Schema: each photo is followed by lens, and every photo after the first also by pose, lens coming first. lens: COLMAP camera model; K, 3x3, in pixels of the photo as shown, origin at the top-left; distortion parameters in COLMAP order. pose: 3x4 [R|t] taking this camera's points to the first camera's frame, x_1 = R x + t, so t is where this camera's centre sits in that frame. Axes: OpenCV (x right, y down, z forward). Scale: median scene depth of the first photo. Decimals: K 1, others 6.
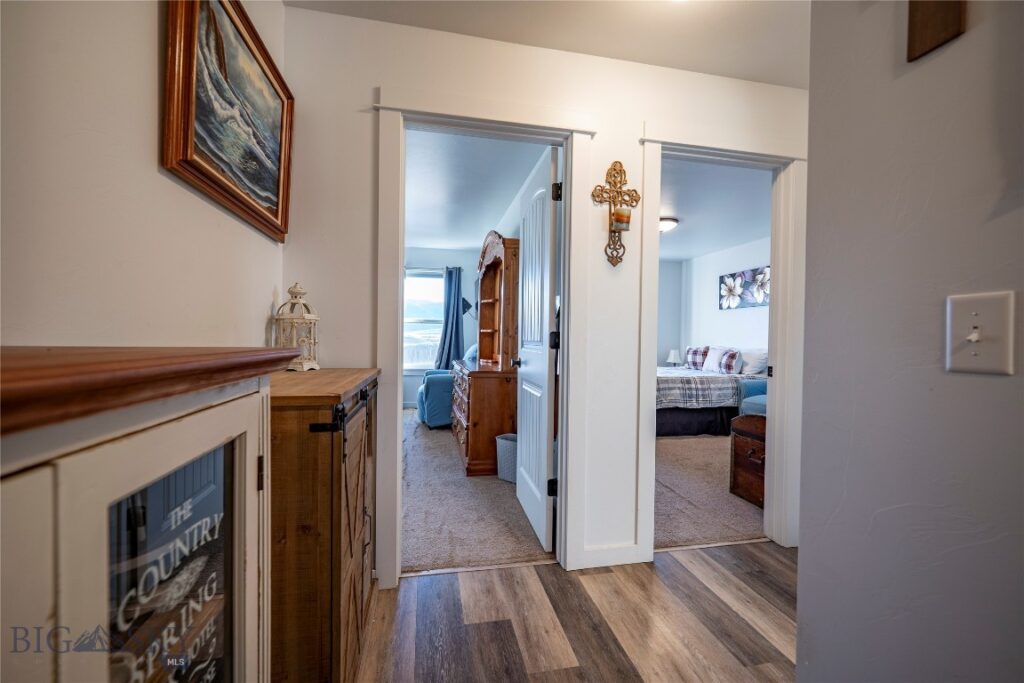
lens RADIAL K [[421.2, 0, 516.1], [0, 421.2, 345.1], [0, 0, 1]] dist [0.003550, -0.000740]
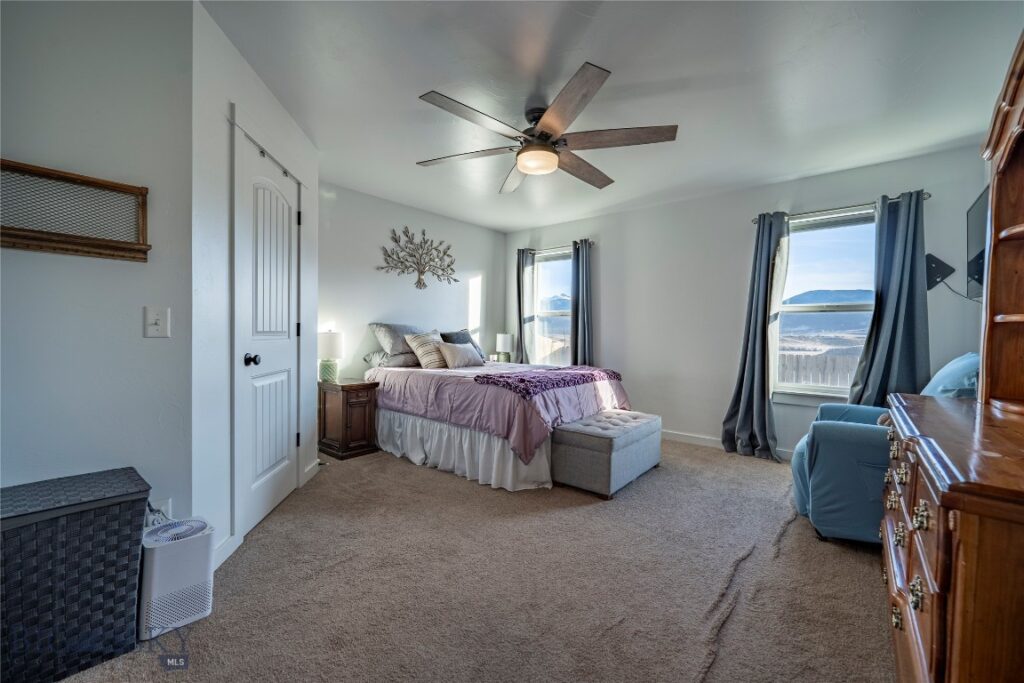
lens RADIAL K [[421.2, 0, 508.4], [0, 421.2, 343.8], [0, 0, 1]] dist [0.003550, -0.000740]
pose [[0.613179, 0.009593, -0.789885, -0.125426], [-0.013835, 0.999903, 0.001403, -0.018263], [0.789823, 0.010068, 0.613253, 1.080340]]
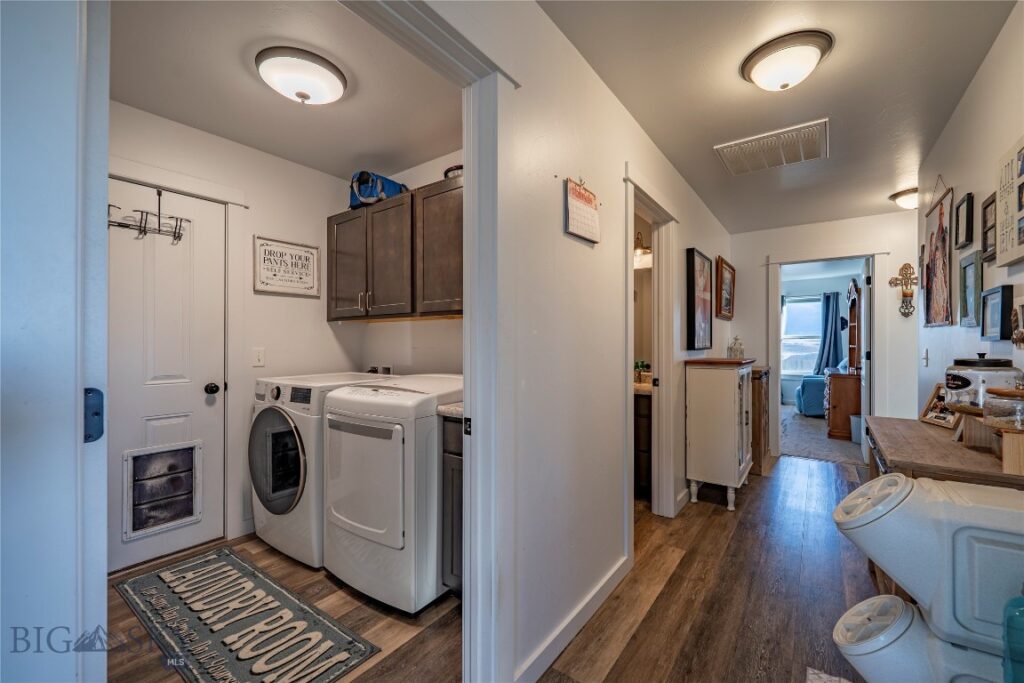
lens RADIAL K [[421.2, 0, 514.0], [0, 421.2, 344.0], [0, 0, 1]] dist [0.003550, -0.000740]
pose [[0.668480, -0.012194, -0.743630, 0.464449], [-0.004689, 0.999777, -0.020610, -0.019347], [0.743715, 0.017264, 0.668273, -1.596955]]
